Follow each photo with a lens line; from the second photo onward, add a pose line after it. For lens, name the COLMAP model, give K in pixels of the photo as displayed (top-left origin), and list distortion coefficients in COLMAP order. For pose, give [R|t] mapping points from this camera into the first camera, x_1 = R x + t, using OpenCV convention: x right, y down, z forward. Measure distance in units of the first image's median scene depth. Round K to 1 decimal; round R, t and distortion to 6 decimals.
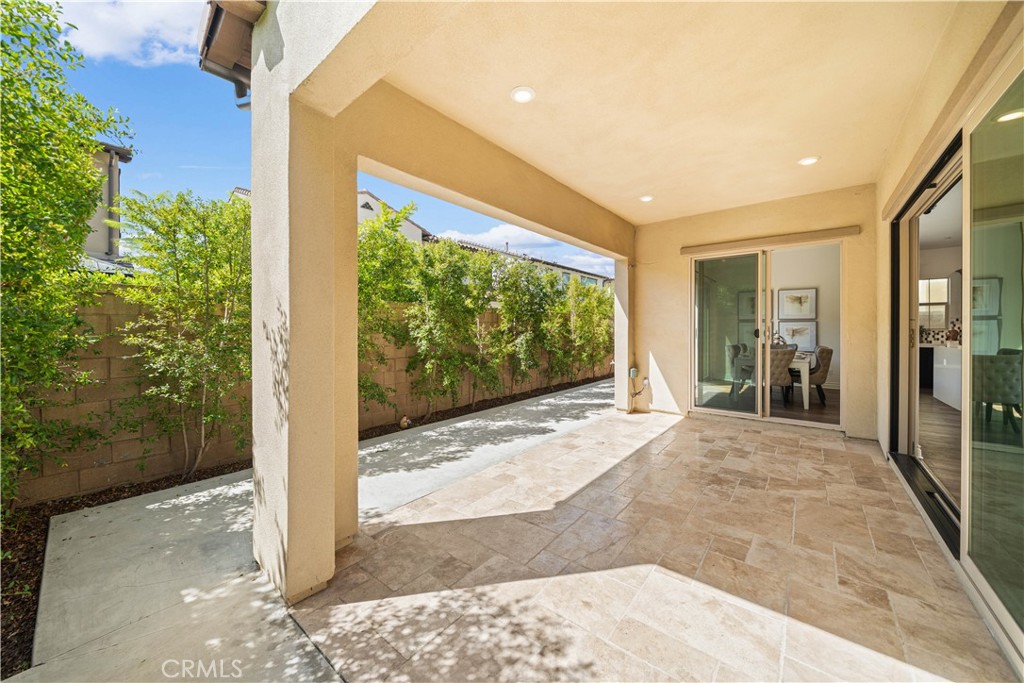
lens RADIAL K [[364.5, 0, 509.9], [0, 364.5, 331.8], [0, 0, 1]] dist [-0.002262, -0.000242]
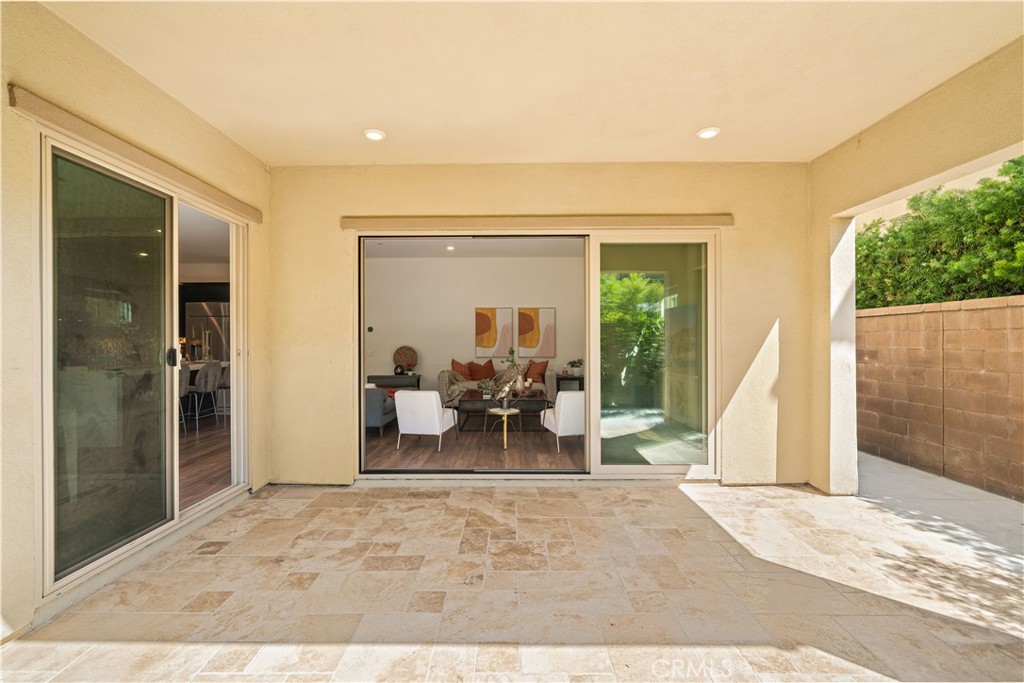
lens RADIAL K [[440.6, 0, 509.5], [0, 440.6, 338.6], [0, 0, 1]] dist [0.001454, 0.000301]
pose [[-0.631279, 0.004985, 0.775540, -0.126202], [0.009236, 0.999957, 0.001091, -0.027921], [-0.775501, 0.007851, -0.631297, 1.639656]]
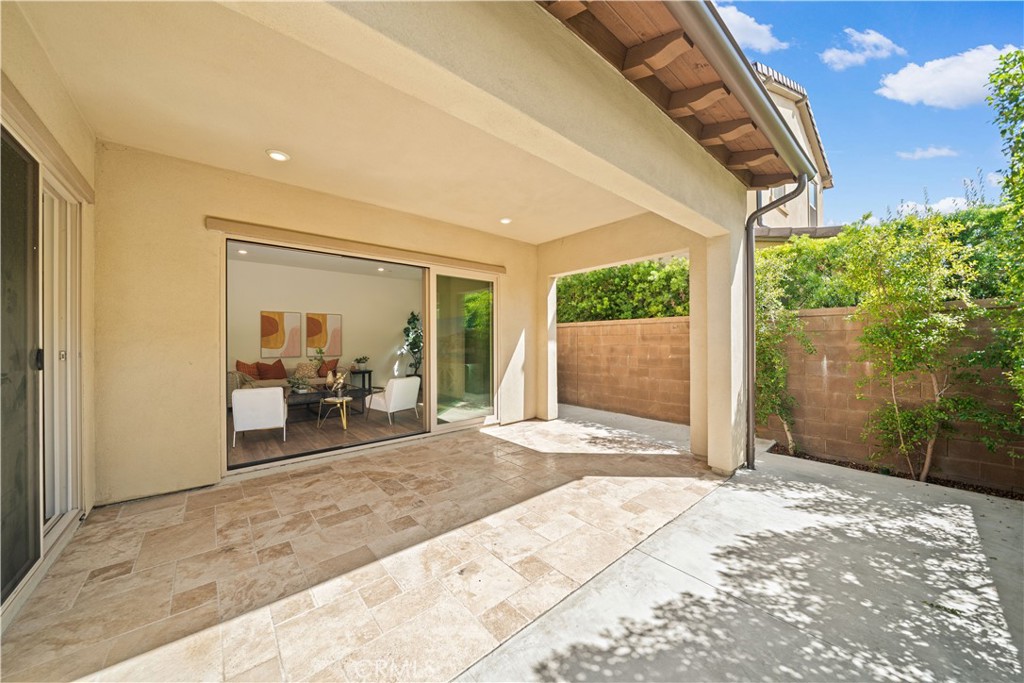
lens RADIAL K [[350.5, 0, 507.5], [0, 350.5, 339.6], [0, 0, 1]] dist [-0.001623, -0.000138]
pose [[-0.984319, 0.006812, 0.176267, 0.149491], [0.007463, 0.999968, 0.003029, -0.024502], [-0.176241, 0.004297, -0.984338, 2.069239]]
